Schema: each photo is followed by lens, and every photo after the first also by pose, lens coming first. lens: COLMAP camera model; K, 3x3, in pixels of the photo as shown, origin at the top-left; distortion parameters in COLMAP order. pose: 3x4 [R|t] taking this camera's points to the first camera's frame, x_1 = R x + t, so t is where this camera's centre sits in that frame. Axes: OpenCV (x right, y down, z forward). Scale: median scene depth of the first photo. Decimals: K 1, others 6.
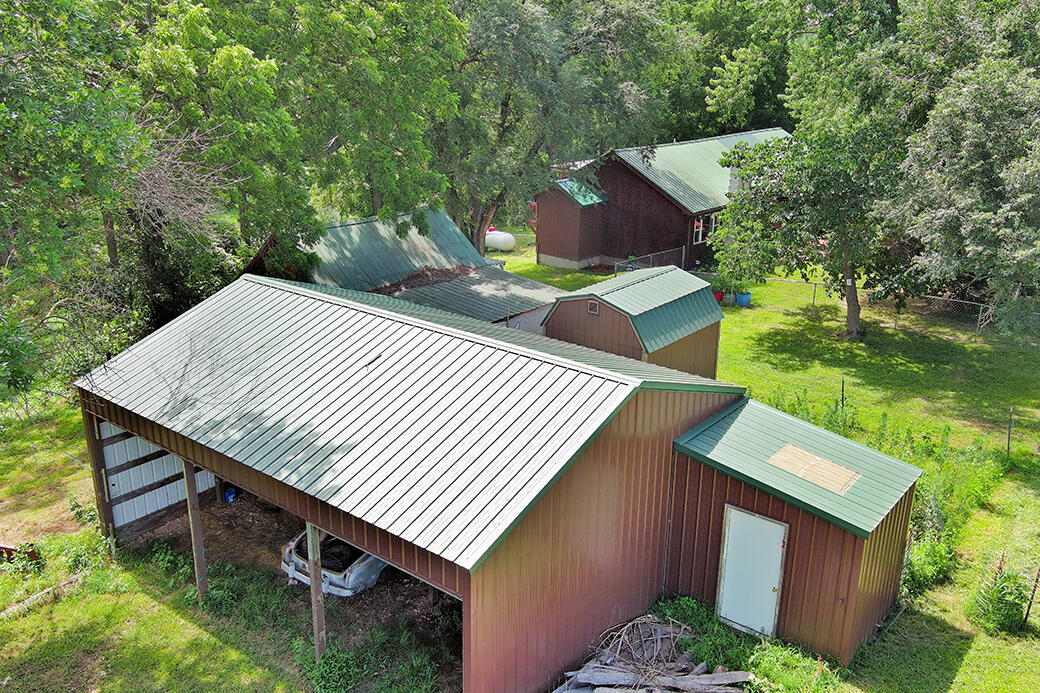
lens RADIAL K [[929.4, 0, 520.0], [0, 929.4, 346.5], [0, 0, 1]] dist [0.001941, -0.000444]
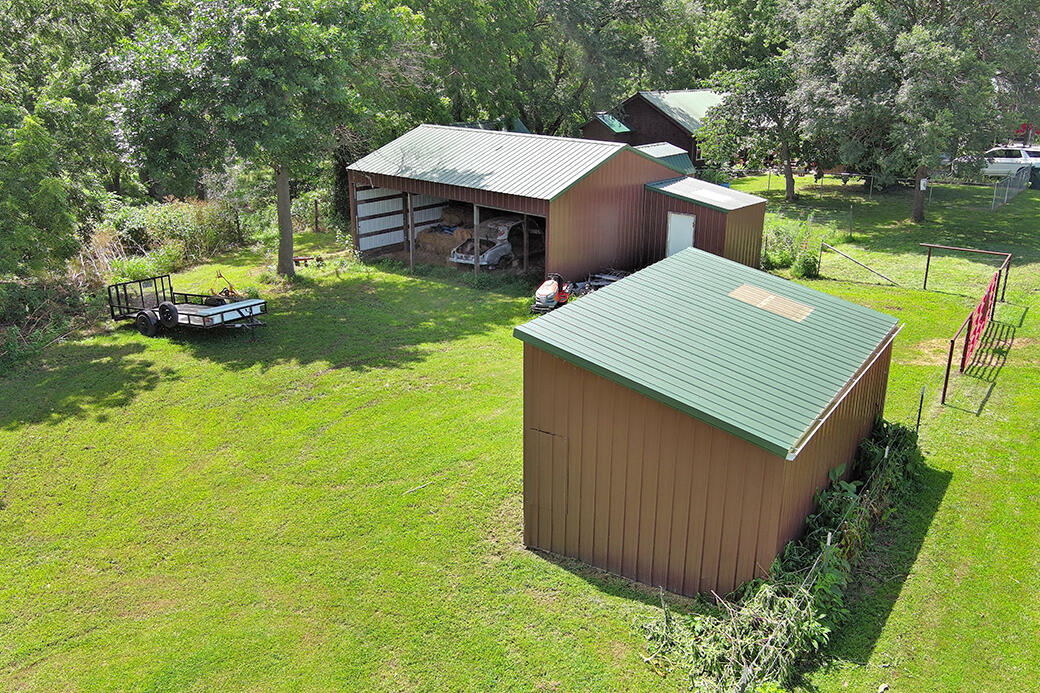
lens RADIAL K [[838.2, 0, 520.0], [0, 838.2, 346.5], [0, 0, 1]] dist [0.002793, 0.002588]
pose [[0.998188, 0.009652, -0.059389, 0.003828], [-0.007396, 0.999247, 0.038087, 0.323722], [0.059712, -0.037579, 0.997508, -0.724236]]
